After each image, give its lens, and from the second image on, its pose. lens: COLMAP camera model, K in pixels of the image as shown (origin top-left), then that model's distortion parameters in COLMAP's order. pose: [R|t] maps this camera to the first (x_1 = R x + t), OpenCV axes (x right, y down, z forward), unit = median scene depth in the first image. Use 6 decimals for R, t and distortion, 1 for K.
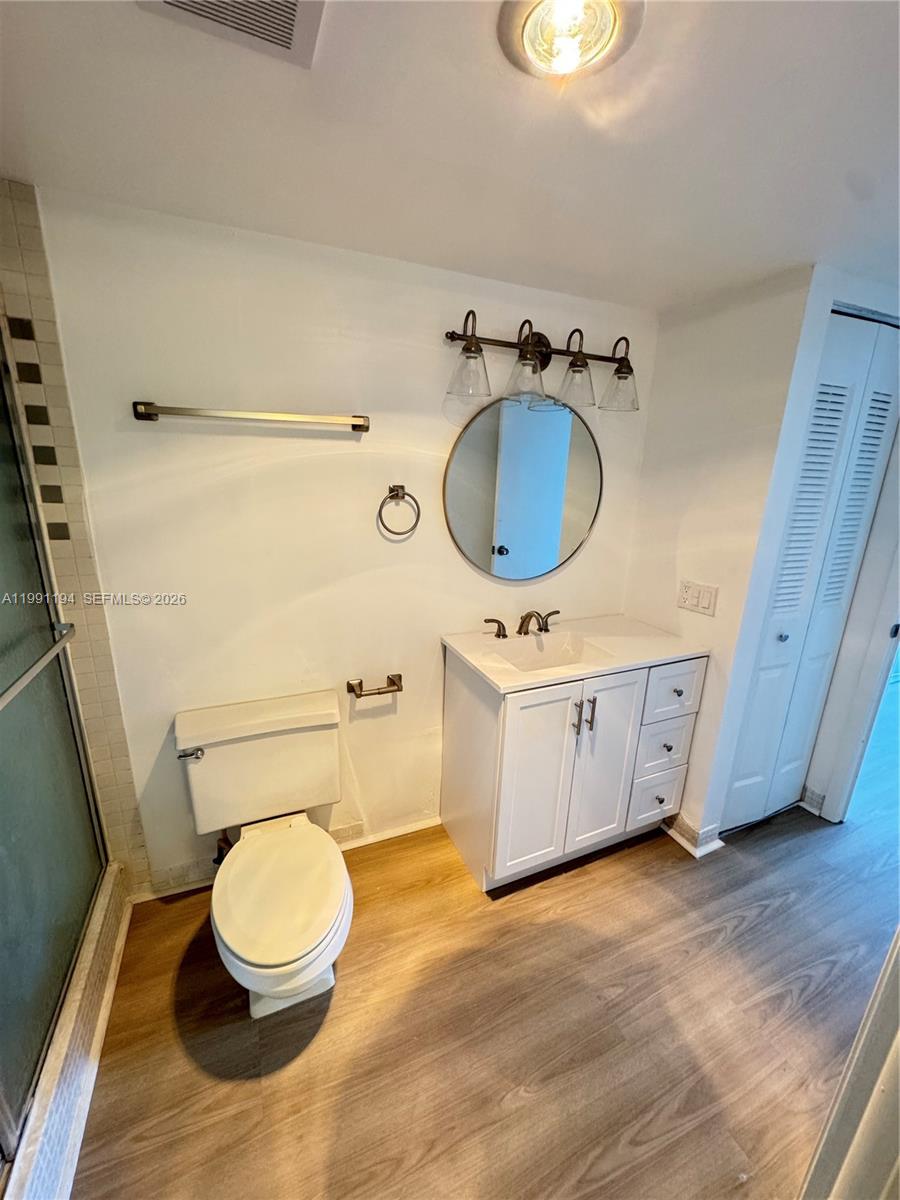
lens RADIAL K [[479.5, 0, 451.2], [0, 479.5, 595.2], [0, 0, 1]] dist [-0.003002, 0.000433]
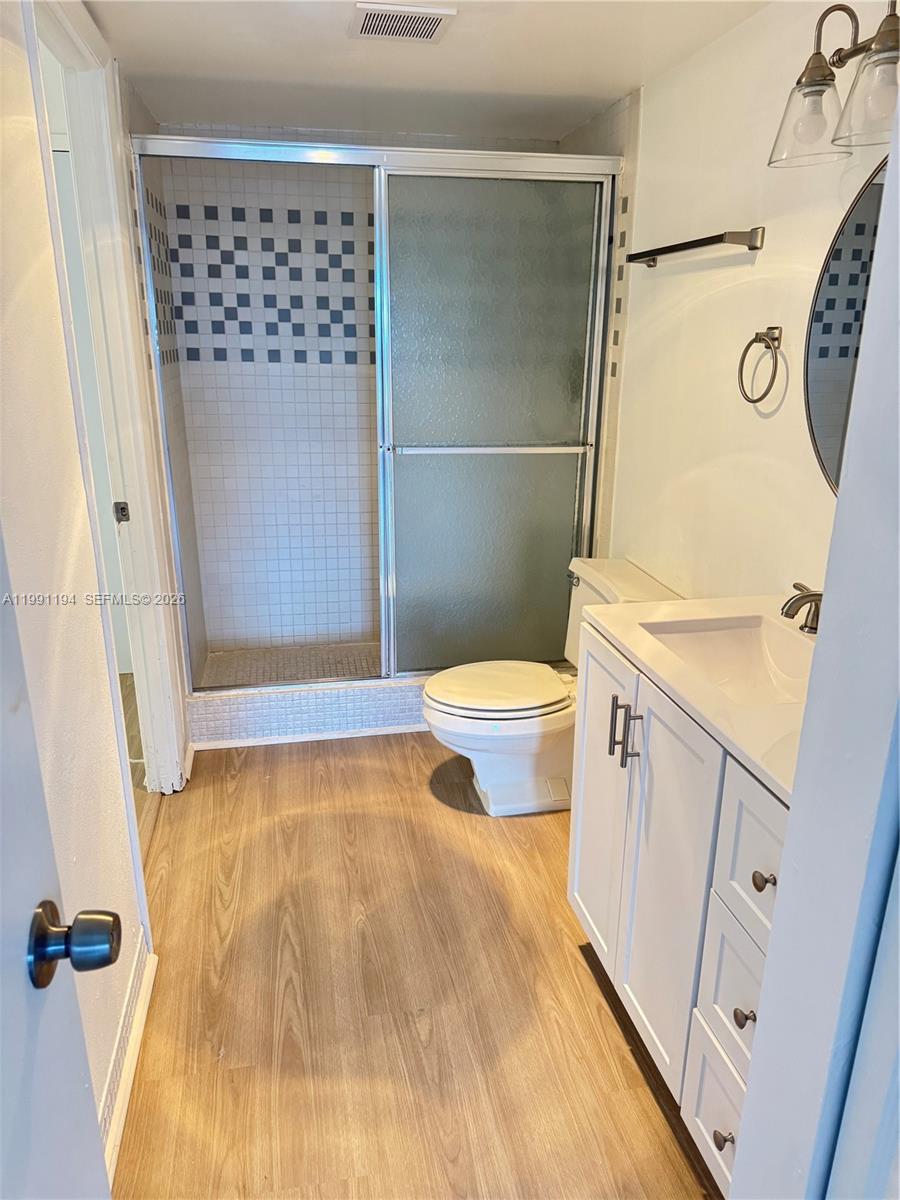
lens RADIAL K [[837.8, 0, 449.1], [0, 837.8, 603.9], [0, 0, 1]] dist [-0.048996, -0.000410]
pose [[-0.224366, 0.270324, -0.936261, 1.408738], [-0.276308, 0.903681, 0.327132, -0.165132], [0.934513, 0.332094, -0.128062, 1.057295]]
